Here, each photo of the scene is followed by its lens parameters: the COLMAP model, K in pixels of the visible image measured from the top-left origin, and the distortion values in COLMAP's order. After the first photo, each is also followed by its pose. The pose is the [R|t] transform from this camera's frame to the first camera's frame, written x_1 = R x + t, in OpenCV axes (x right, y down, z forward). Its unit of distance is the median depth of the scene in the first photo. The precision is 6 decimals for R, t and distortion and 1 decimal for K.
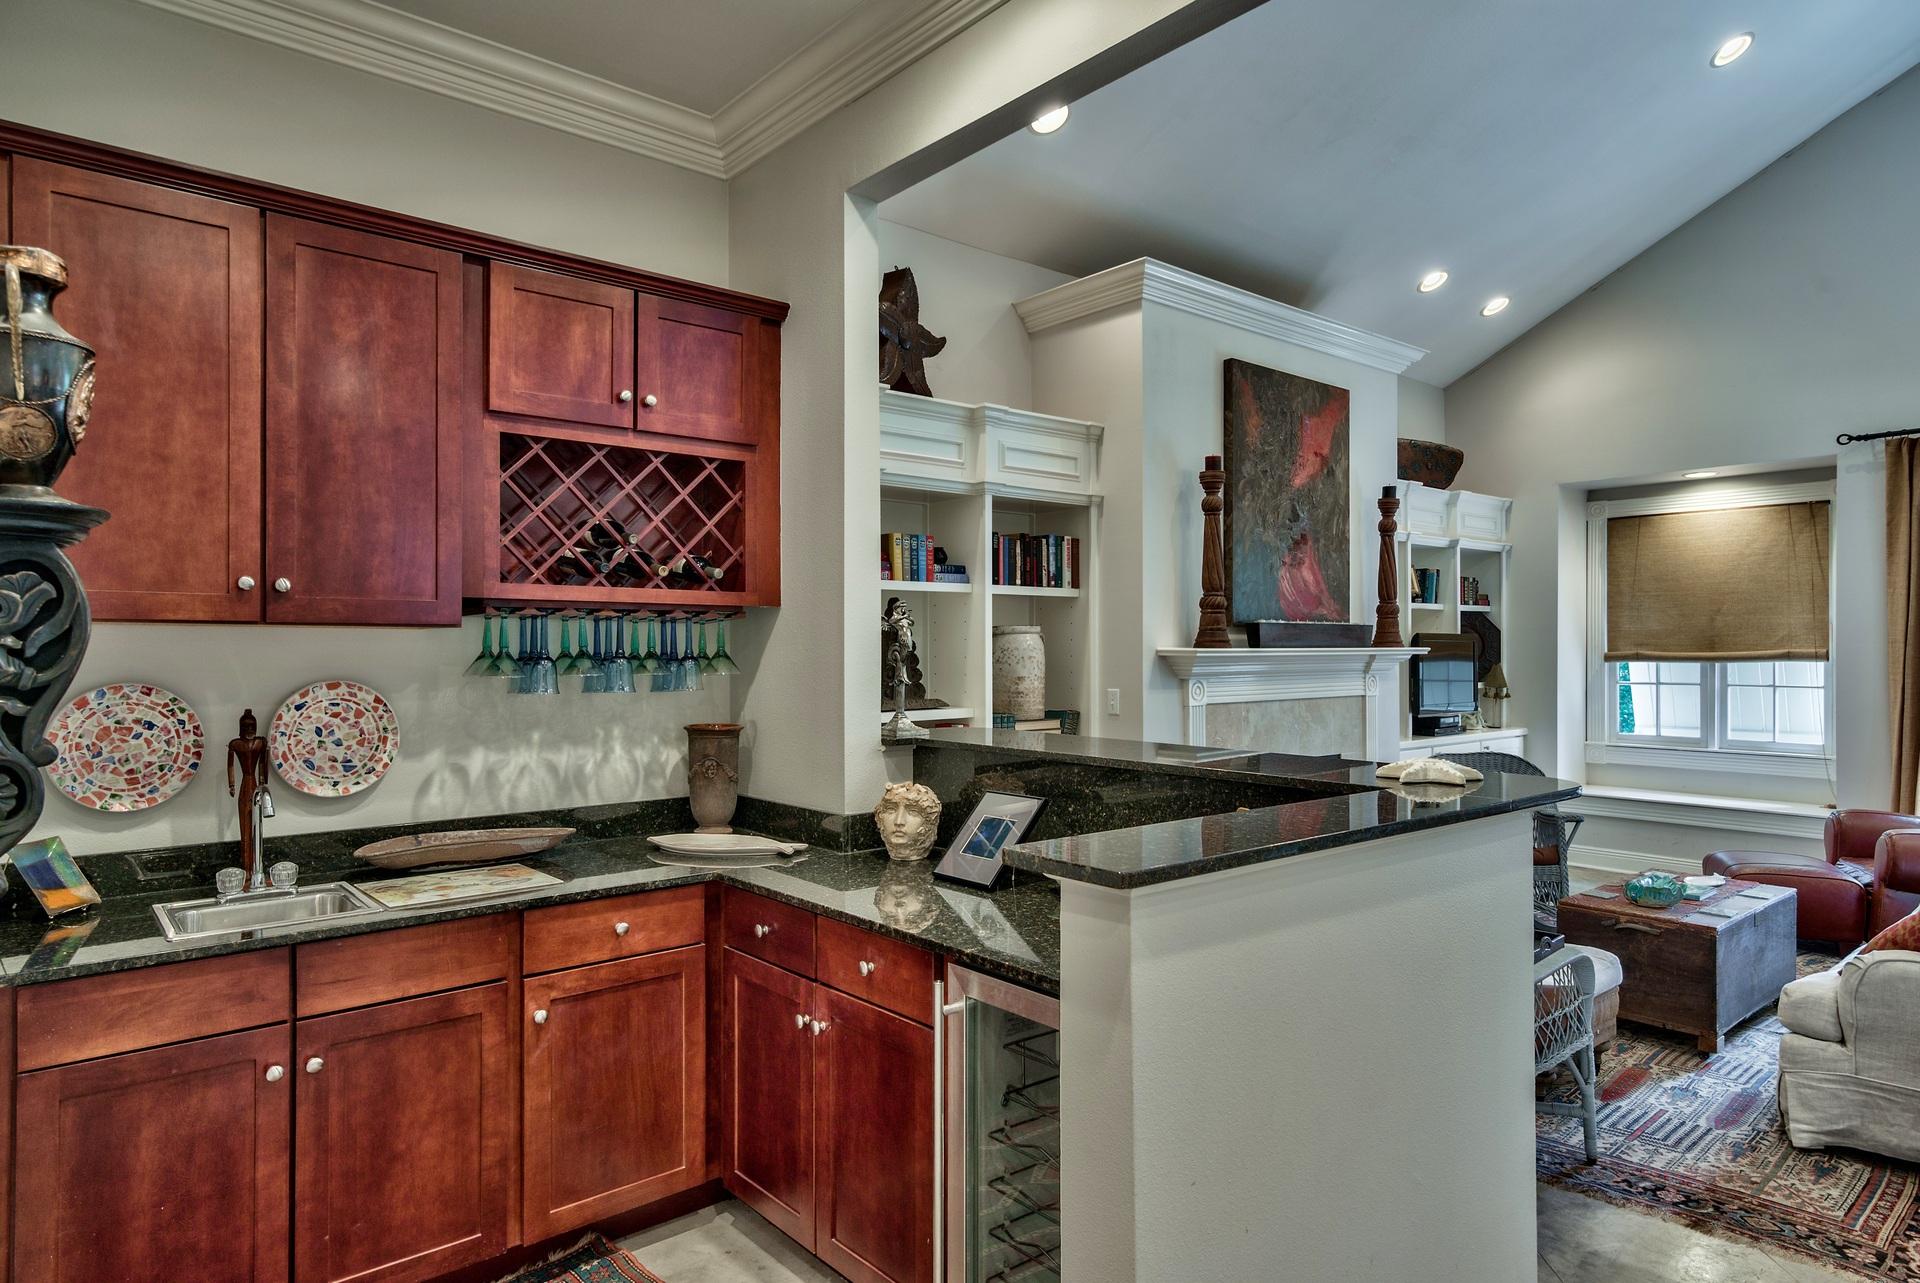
lens RADIAL K [[1113.8, 0, 957.4], [0, 1113.8, 641.1], [0, 0, 1]] dist [0.008162, 0.001634]
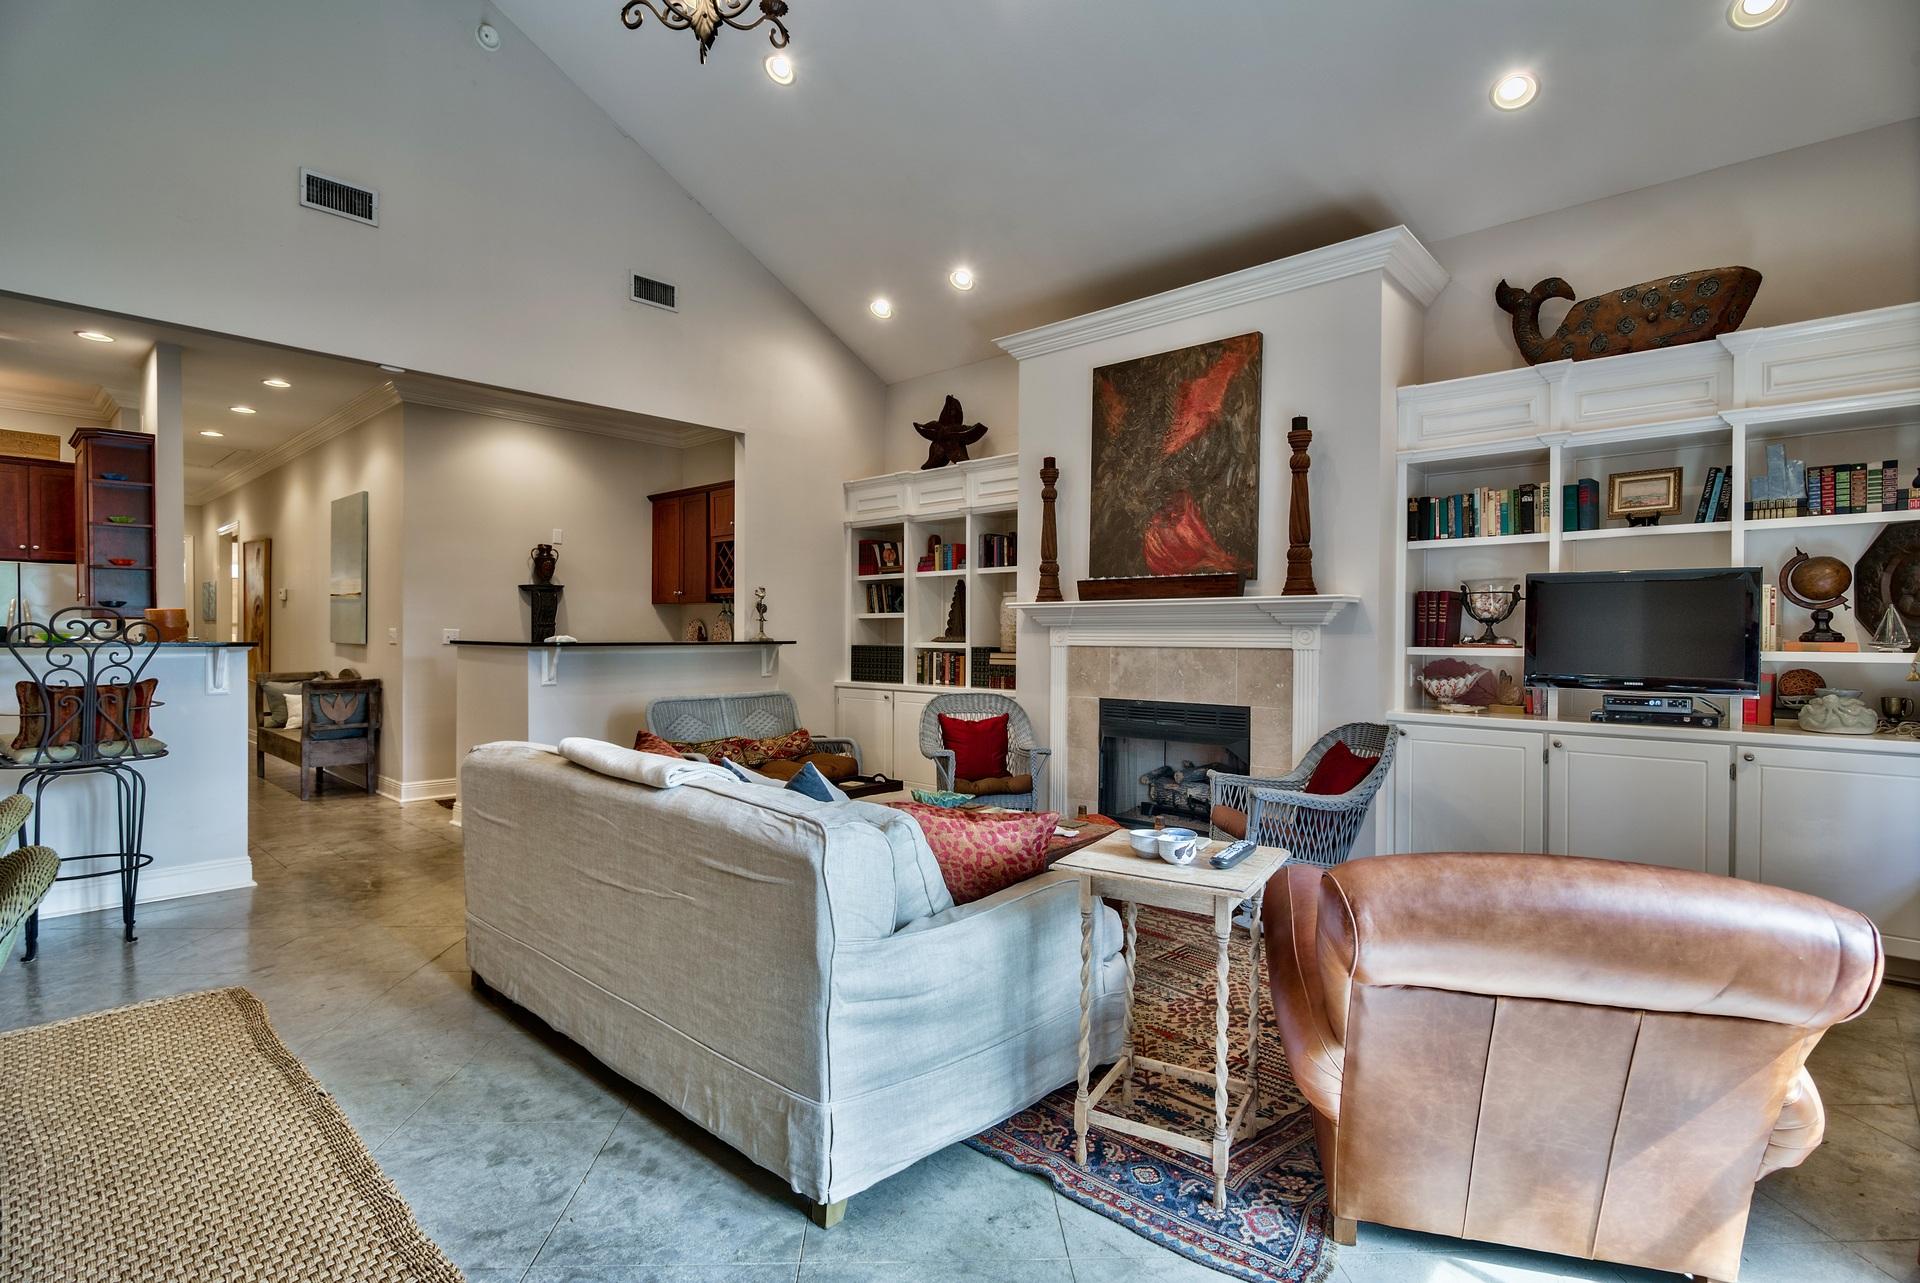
lens RADIAL K [[926.4, 0, 962.5], [0, 926.4, 632.6], [0, 0, 1]] dist [-0.003514, -0.000931]
pose [[0.131087, -0.004049, -0.991363, 1.387625], [-0.004679, 0.999978, -0.004703, 0.050995], [0.991360, 0.005255, 0.131065, 0.800515]]
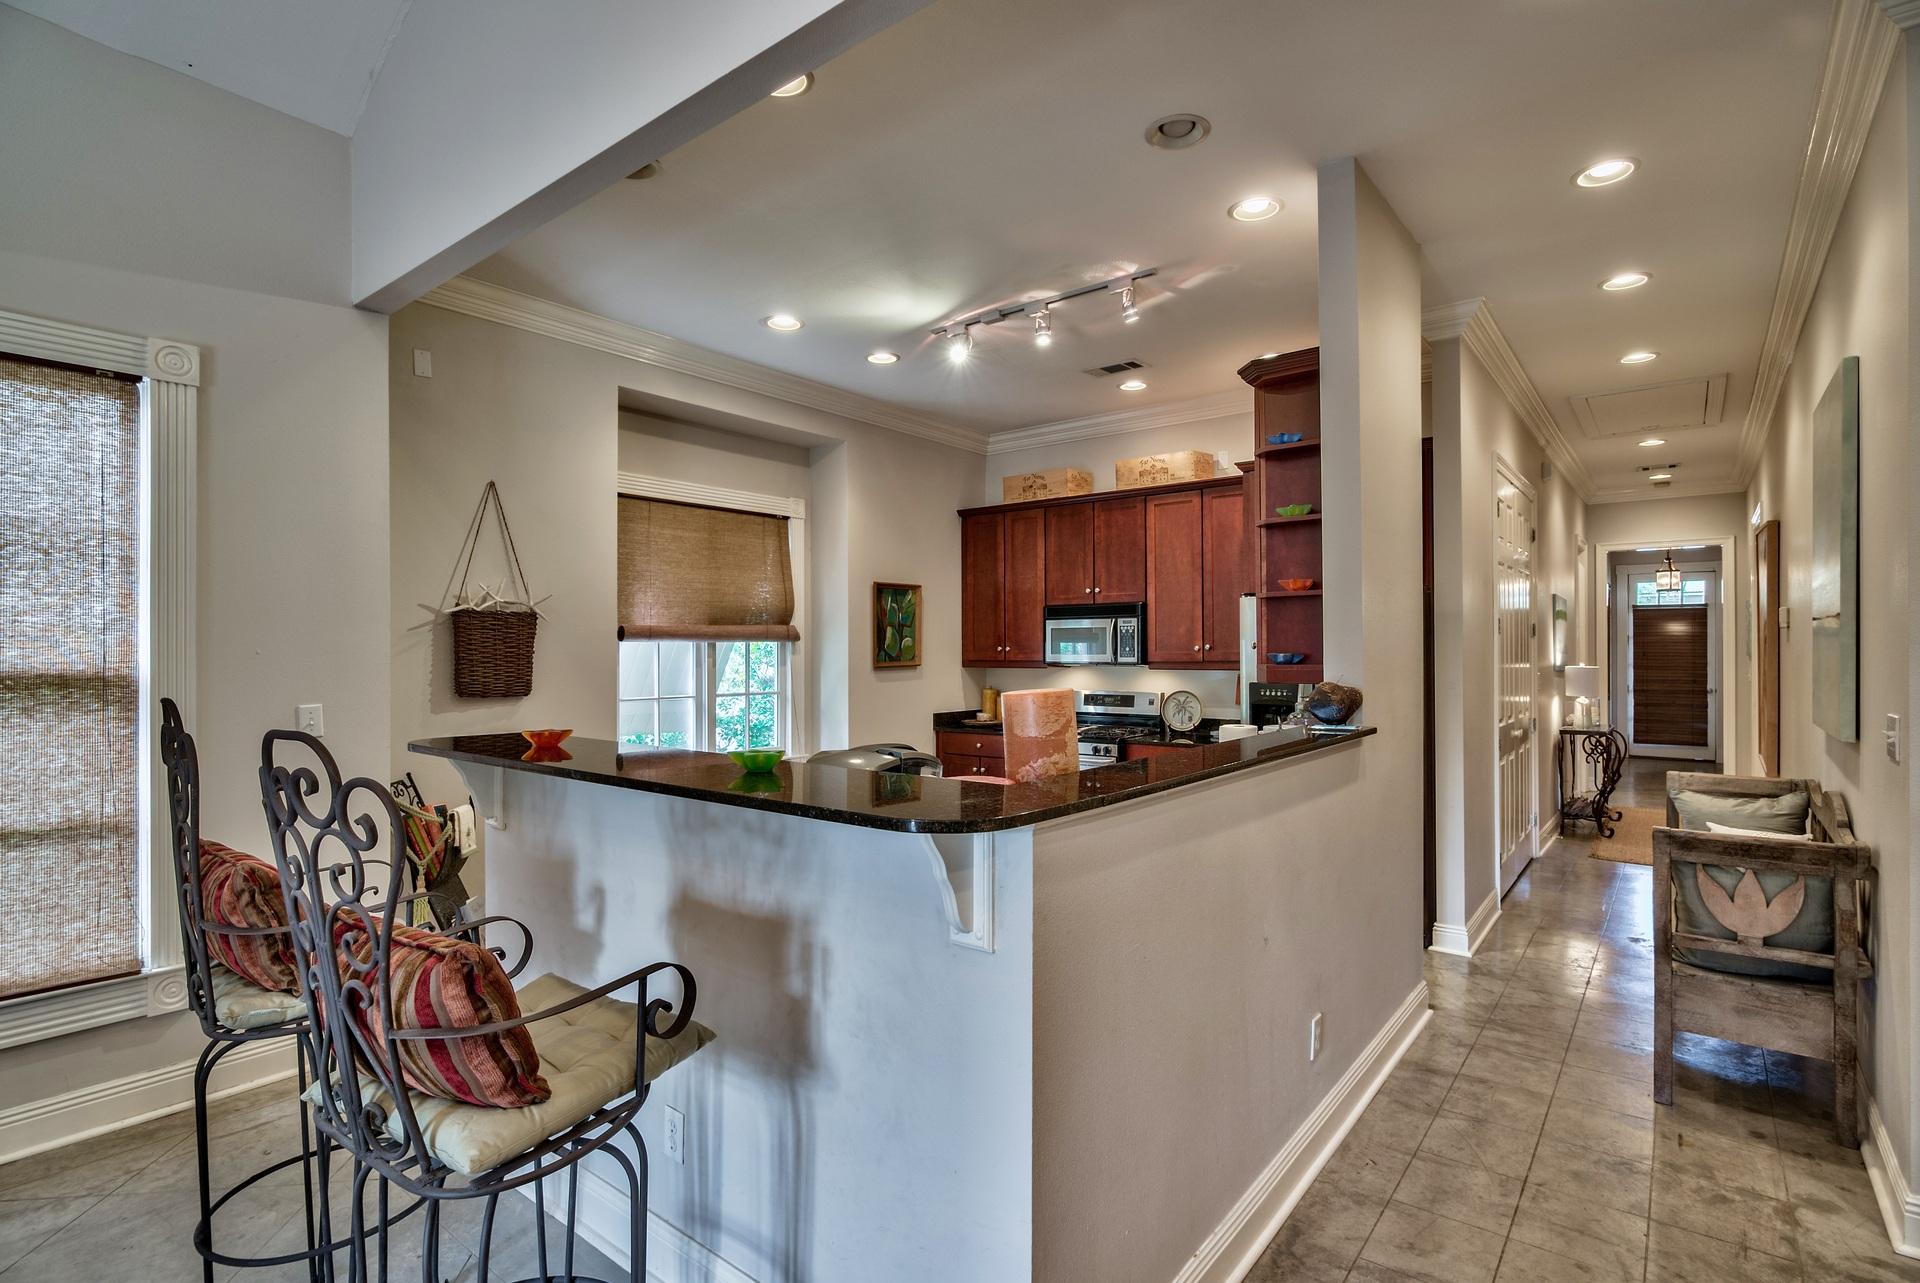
lens RADIAL K [[926.4, 0, 960.3], [0, 926.4, 654.3], [0, 0, 1]] dist [-0.003514, -0.000931]
pose [[-0.980246, 0.000424, -0.197783, 0.425750], [-0.000135, 0.999996, 0.002812, 0.006914], [0.197784, 0.002783, -0.980242, 0.496661]]
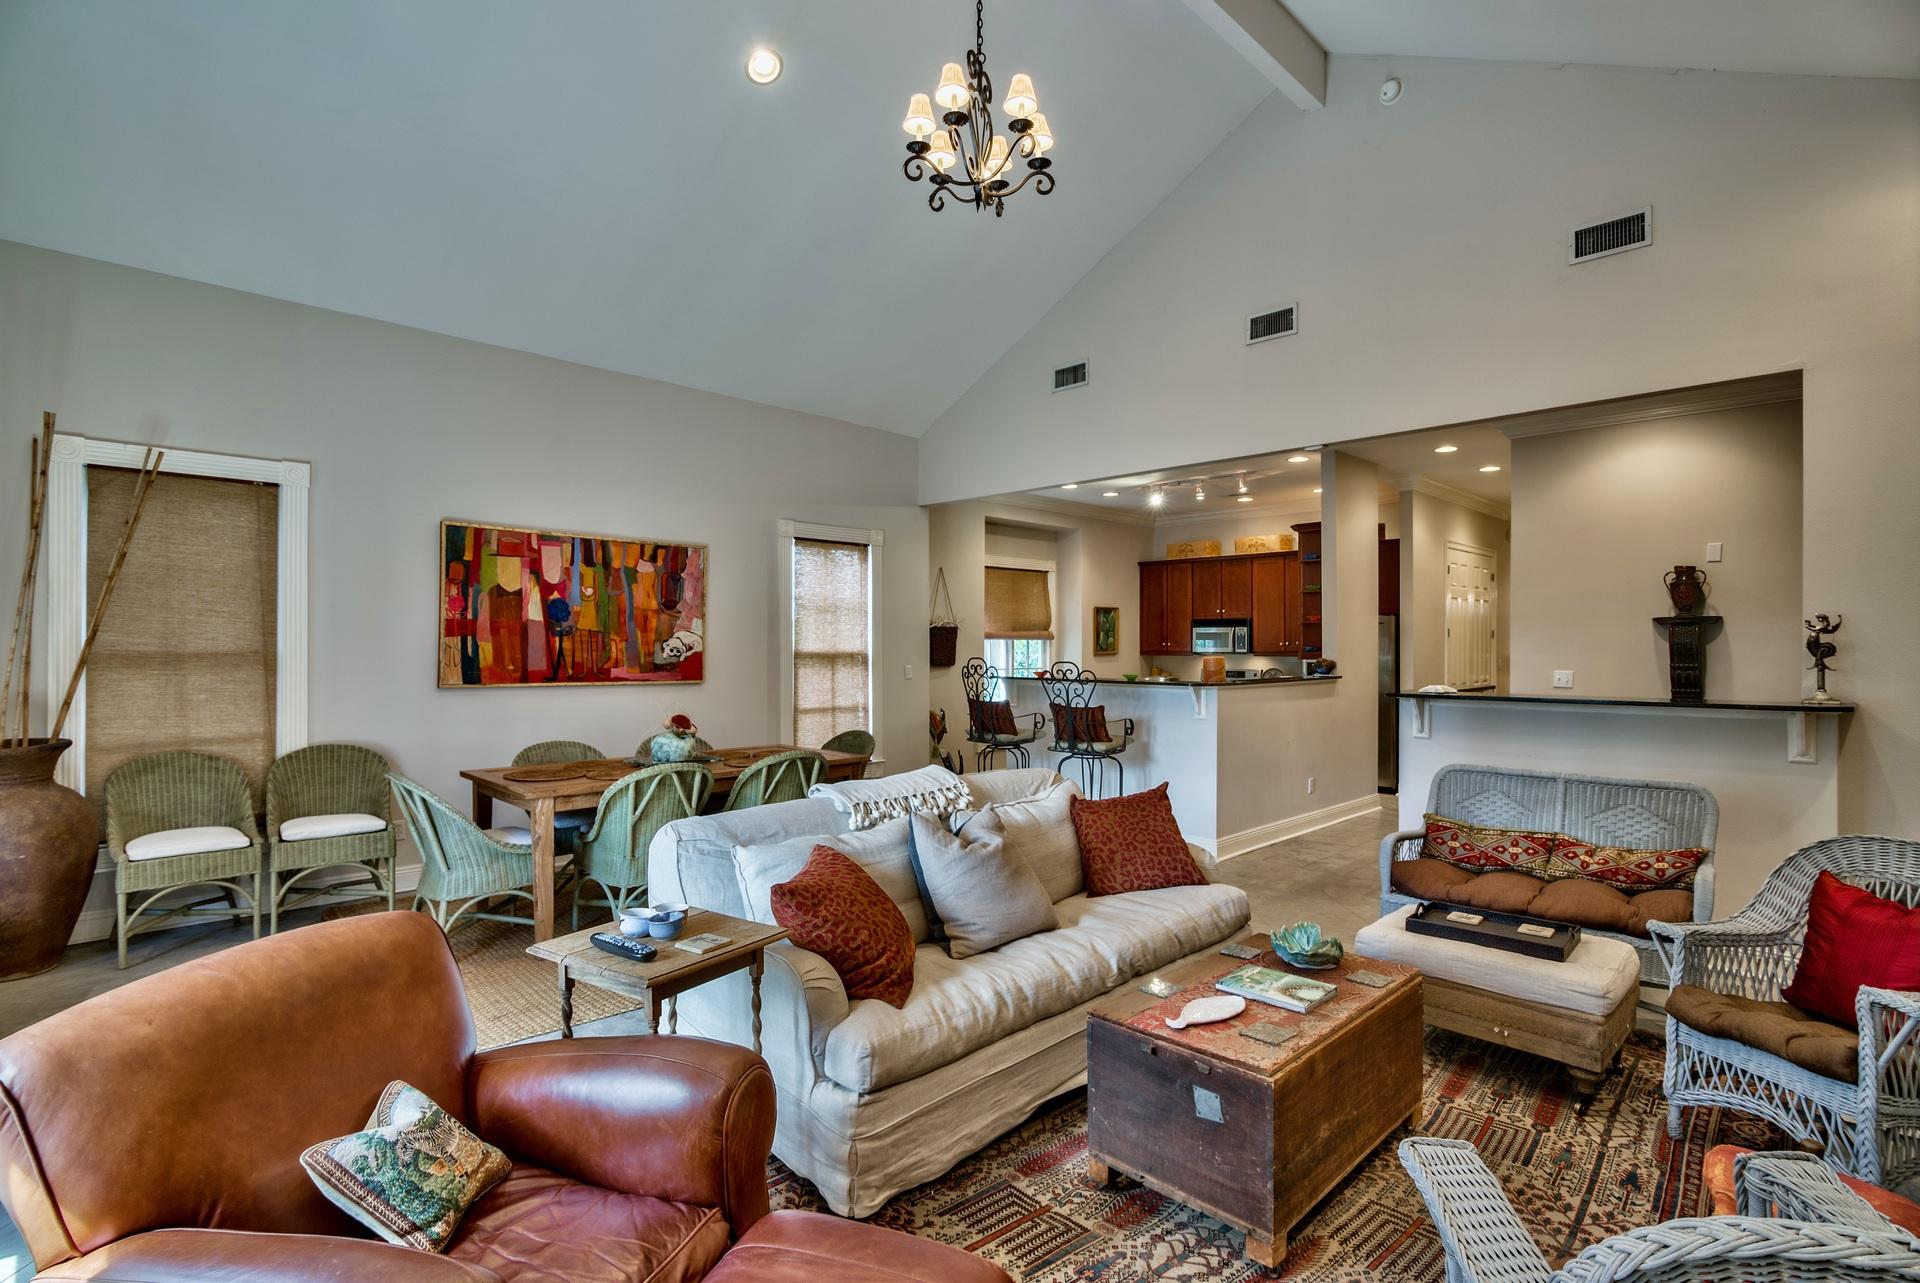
lens RADIAL K [[926.4, 0, 931.0], [0, 926.4, 646.1], [0, 0, 1]] dist [-0.003514, -0.000931]
pose [[-0.998572, -0.002799, -0.053349, 0.817046], [-0.002850, 0.999996, 0.000877, 0.007334], [0.053347, 0.001028, -0.998576, 1.488540]]
